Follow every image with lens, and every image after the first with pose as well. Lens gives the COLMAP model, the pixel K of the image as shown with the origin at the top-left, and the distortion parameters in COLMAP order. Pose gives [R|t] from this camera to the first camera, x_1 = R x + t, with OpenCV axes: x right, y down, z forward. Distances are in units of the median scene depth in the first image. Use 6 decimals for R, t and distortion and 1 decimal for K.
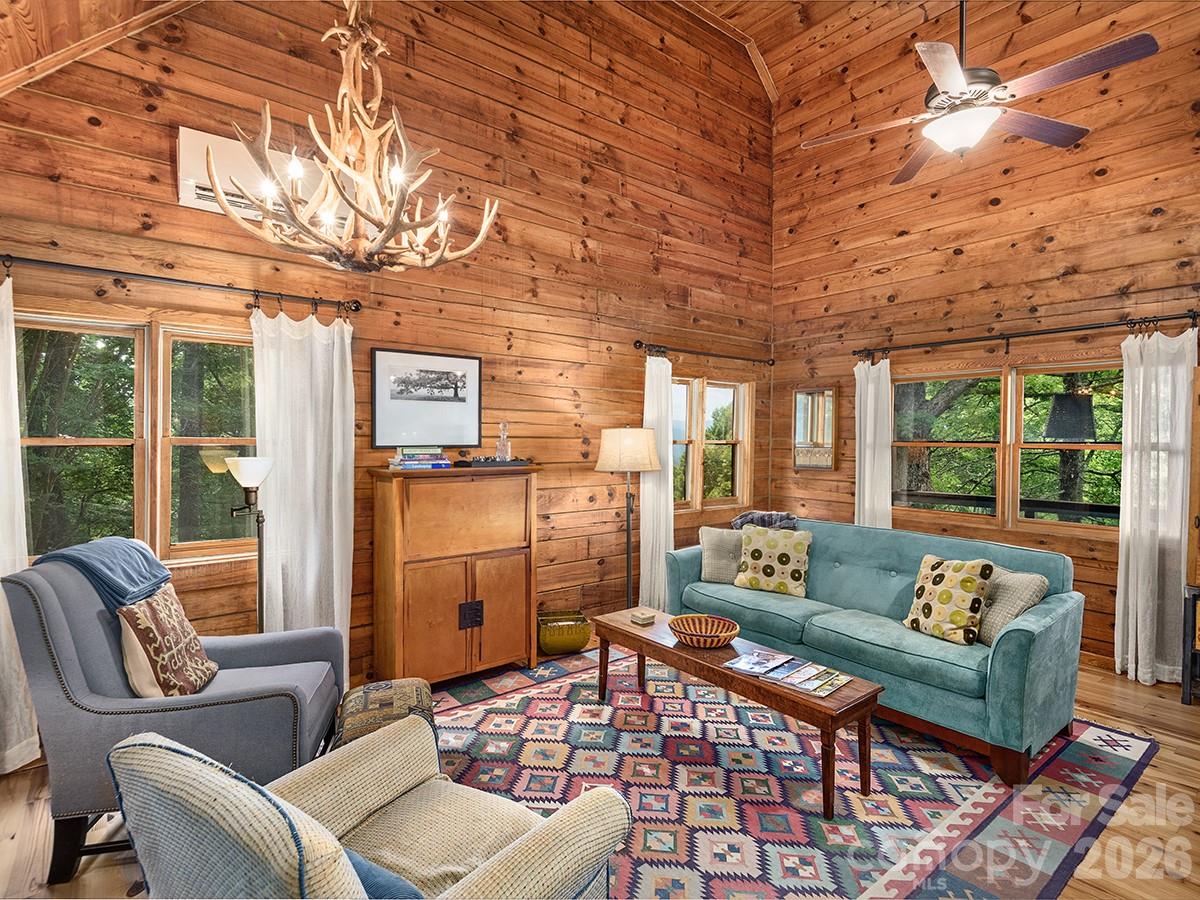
lens RADIAL K [[629.0, 0, 601.1], [0, 629.0, 451.3], [0, 0, 1]] dist [0.018929, -0.002071]
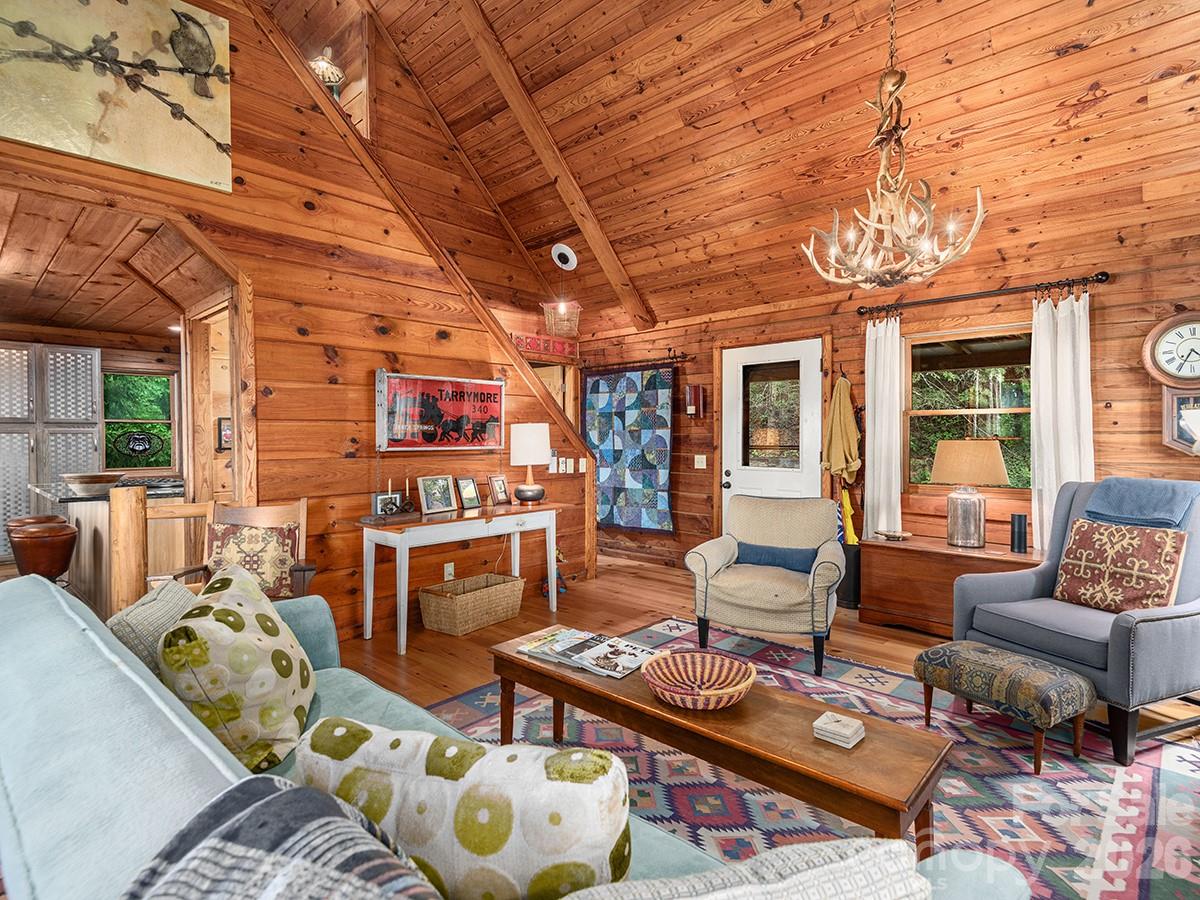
lens RADIAL K [[629.0, 0, 598.6], [0, 629.0, 444.4], [0, 0, 1]] dist [0.018929, -0.002071]
pose [[-0.988956, -0.000648, -0.148210, 0.367601], [-0.004803, 0.999605, 0.027677, 0.040167], [0.148134, 0.028084, -0.988568, 1.668949]]
